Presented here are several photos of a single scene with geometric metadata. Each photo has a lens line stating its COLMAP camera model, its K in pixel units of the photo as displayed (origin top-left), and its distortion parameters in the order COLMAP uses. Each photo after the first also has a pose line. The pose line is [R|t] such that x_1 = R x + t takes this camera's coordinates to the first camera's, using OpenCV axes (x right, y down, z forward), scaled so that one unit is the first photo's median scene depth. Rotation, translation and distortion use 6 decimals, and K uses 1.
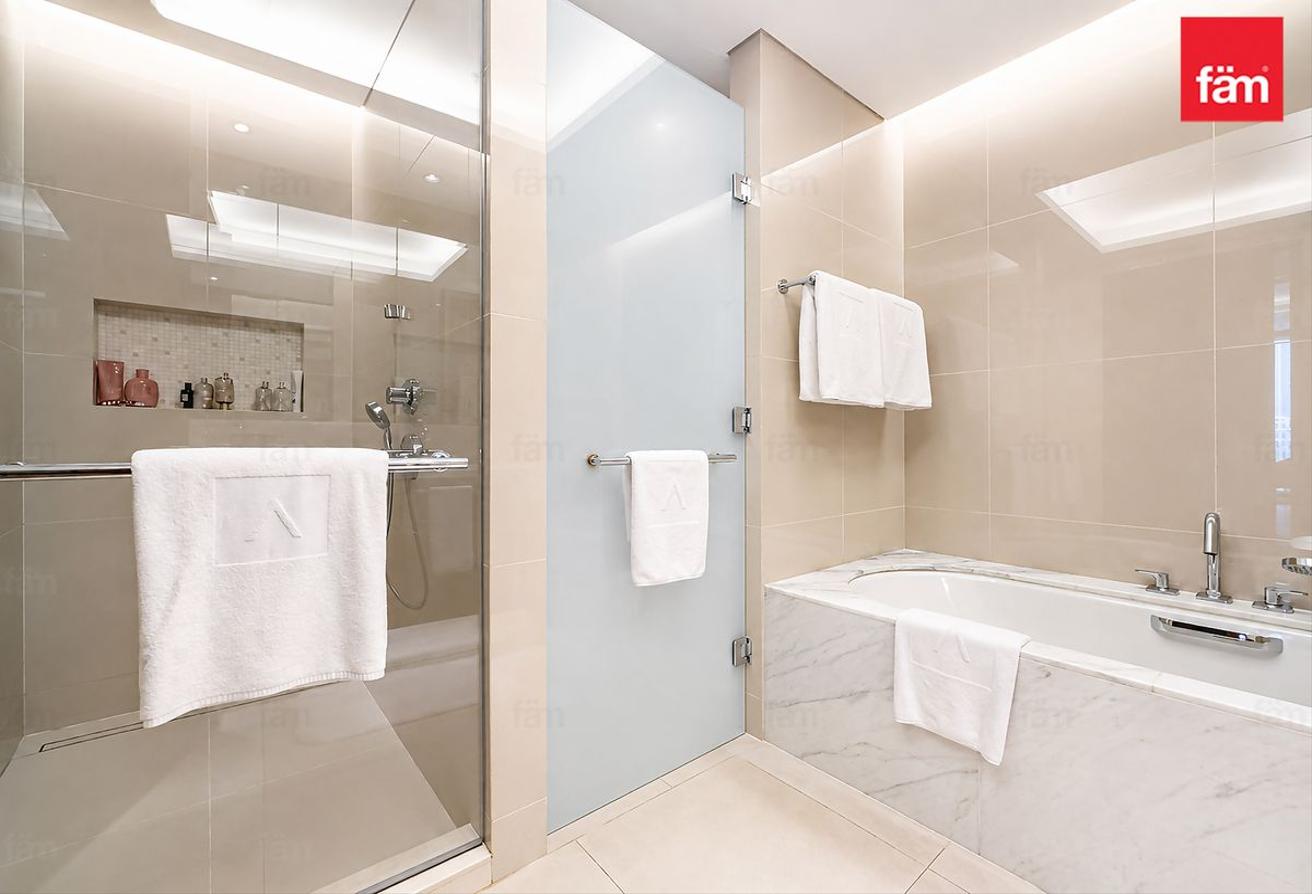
lens RADIAL K [[546.8, 0, 656.0], [0, 546.8, 447.0], [0, 0, 1]] dist [-0.005181, 0.000210]
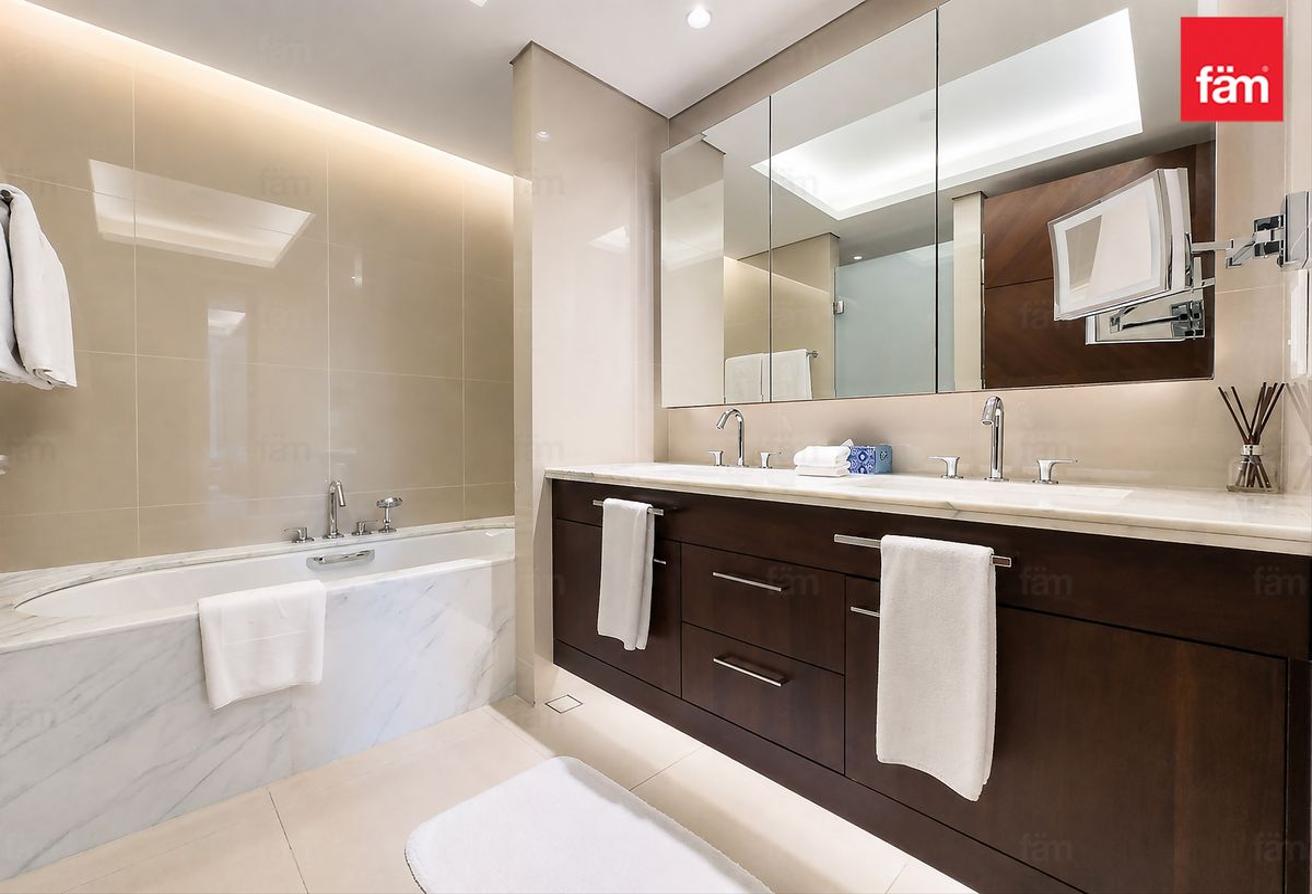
lens RADIAL K [[546.8, 0, 656.0], [0, 546.8, 447.0], [0, 0, 1]] dist [-0.005181, 0.000210]
pose [[-0.099015, -0.017871, 0.994925, -0.578280], [0.003273, 0.999827, 0.018285, 0.001677], [-0.995081, 0.005067, -0.098940, 0.261242]]
